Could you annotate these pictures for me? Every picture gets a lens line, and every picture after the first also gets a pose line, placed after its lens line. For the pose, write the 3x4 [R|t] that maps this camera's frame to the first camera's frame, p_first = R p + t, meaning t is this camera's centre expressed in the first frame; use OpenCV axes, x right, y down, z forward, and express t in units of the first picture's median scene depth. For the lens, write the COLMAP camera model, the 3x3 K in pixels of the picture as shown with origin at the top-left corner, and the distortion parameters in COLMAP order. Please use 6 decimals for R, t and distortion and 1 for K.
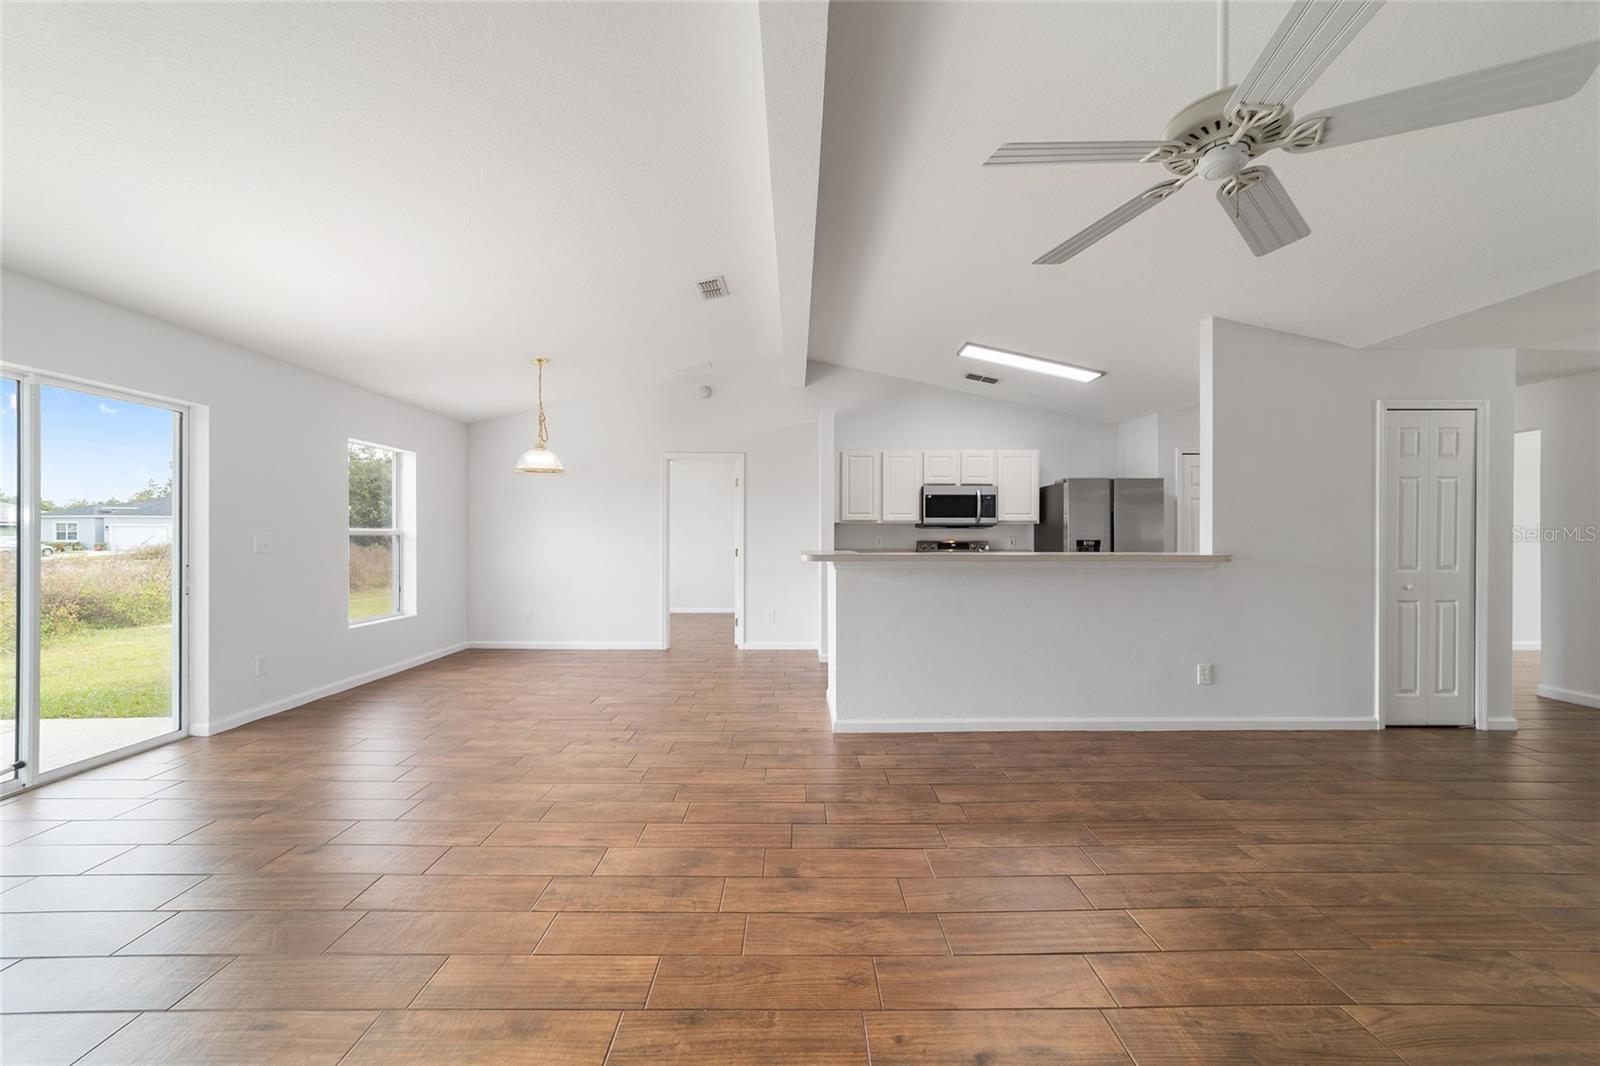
lens RADIAL K [[618.7, 0, 804.8], [0, 618.7, 533.0], [0, 0, 1]] dist [-0.015133, 0.007787]
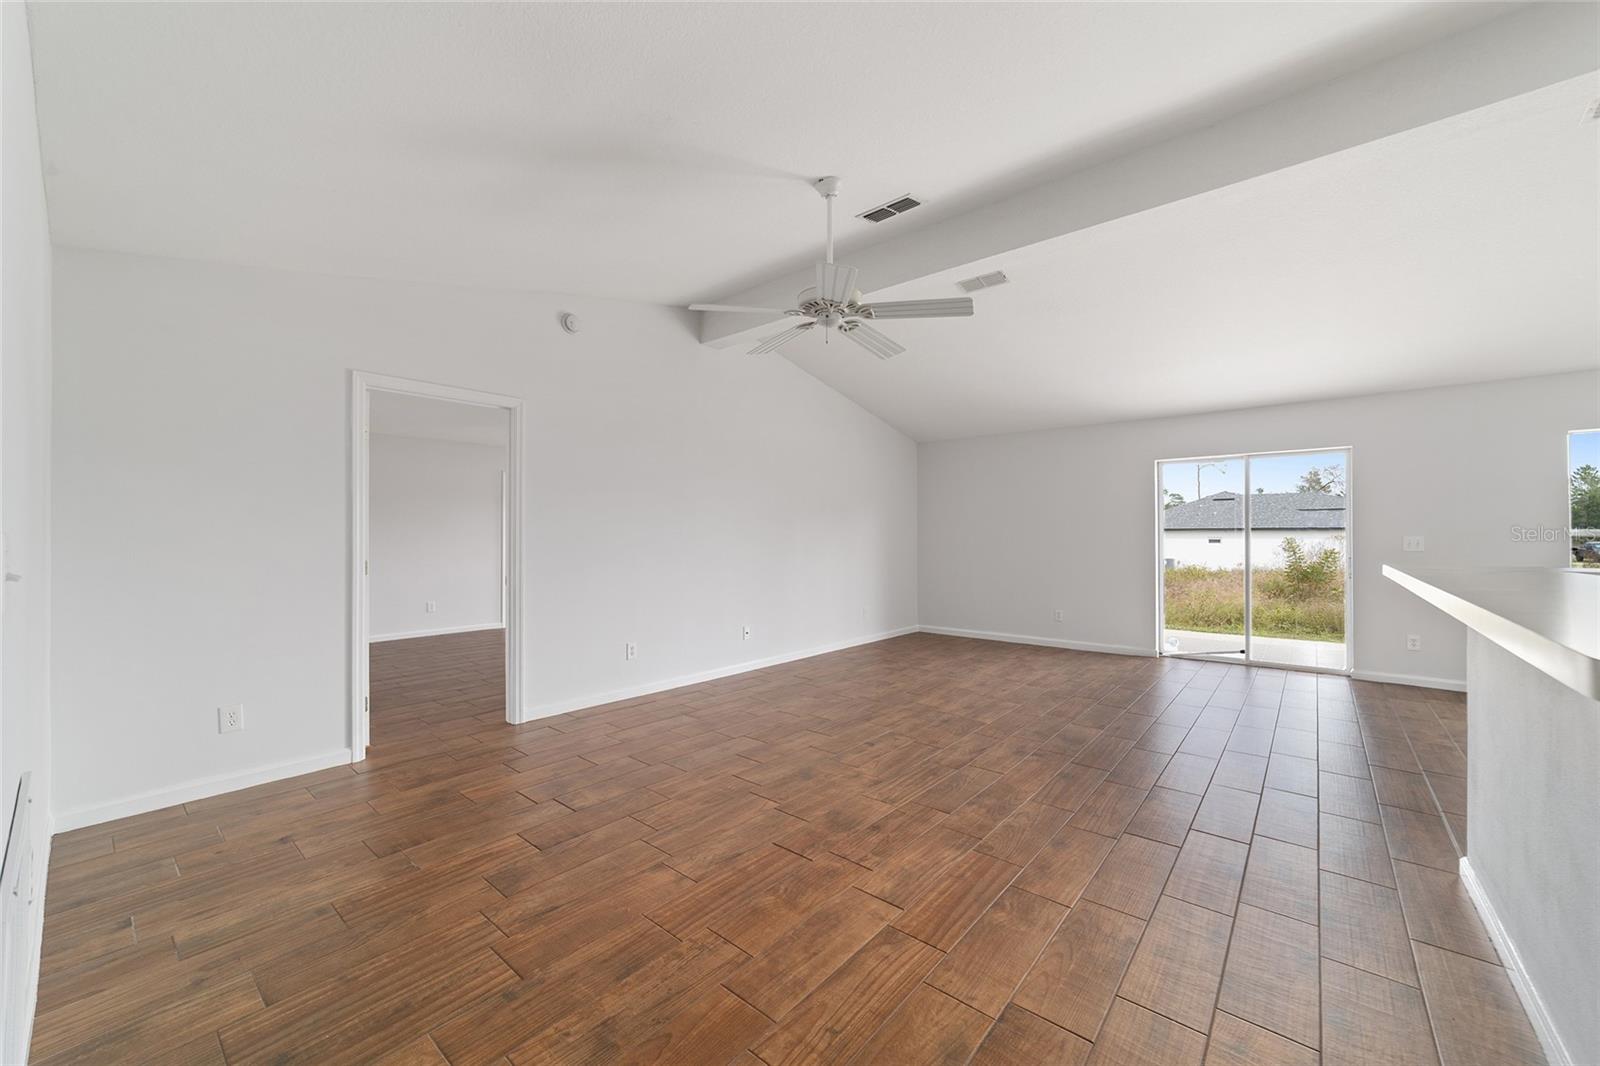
lens RADIAL K [[620.4, 0, 789.2], [0, 620.4, 538.1], [0, 0, 1]] dist [-0.015180, 0.007786]
pose [[-0.668899, -0.001866, -0.743351, 0.951311], [0.005900, 0.999952, -0.007819, 0.007651], [0.743330, -0.009616, -0.668856, 0.967962]]
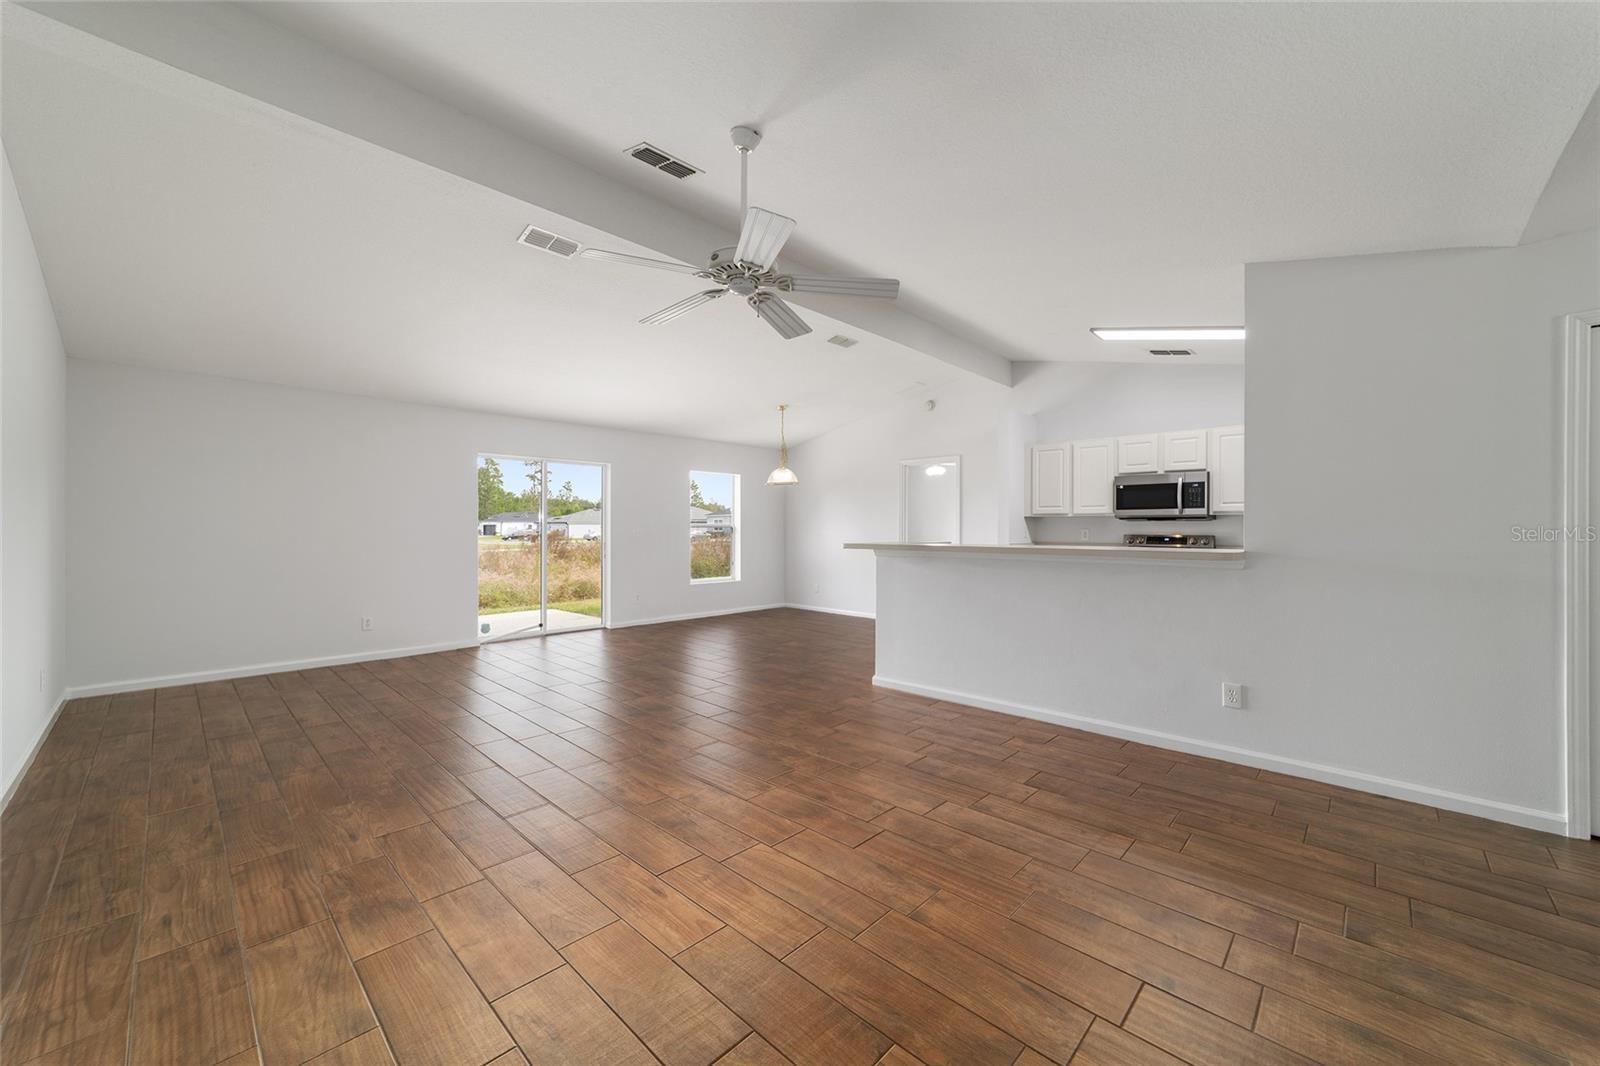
lens RADIAL K [[618.7, 0, 804.8], [0, 618.7, 533.0], [0, 0, 1]] dist [-0.015133, 0.007787]
pose [[0.717637, 0.005032, -0.696399, 0.873716], [0.003587, 0.999934, 0.010922, -0.003001], [0.696408, -0.010336, 0.717571, -0.001518]]
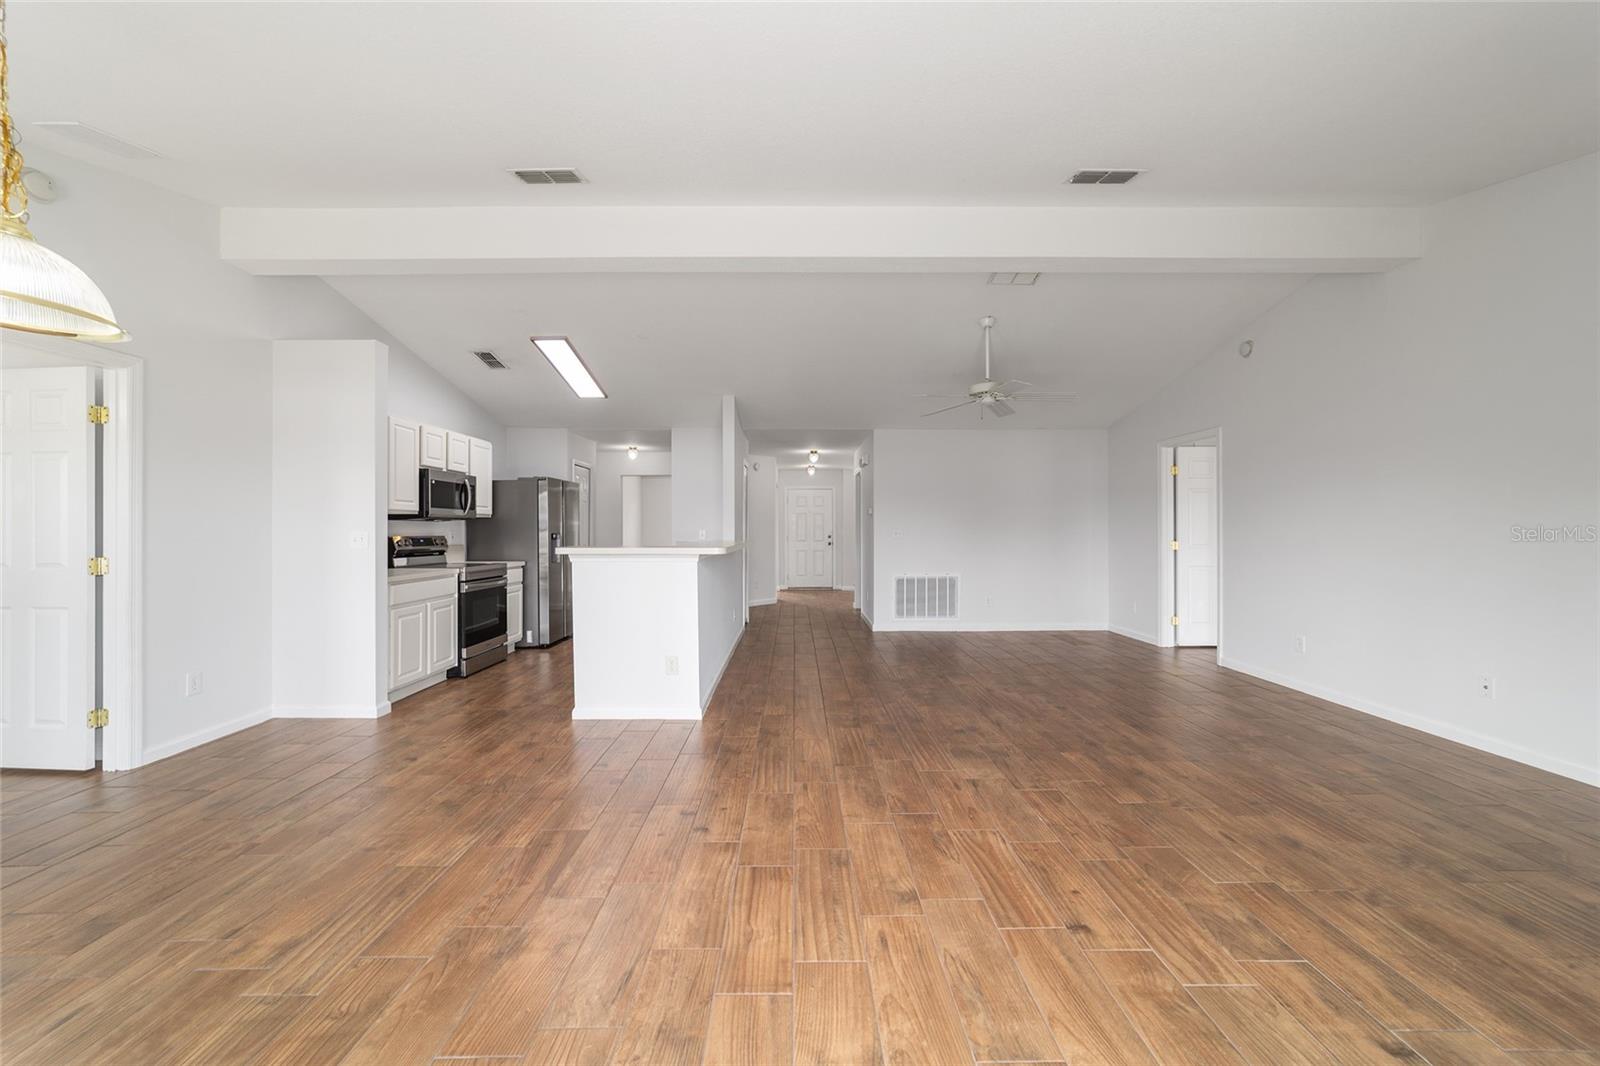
lens RADIAL K [[592.3, 0, 800.0], [0, 592.3, 533.0], [0, 0, 1]] dist [-0.000254, 0.006410]
pose [[0.013334, -0.007839, 0.999880, -1.006058], [-0.003955, 0.999961, 0.007892, -0.000902], [-0.999903, -0.004060, 0.013303, 0.866650]]
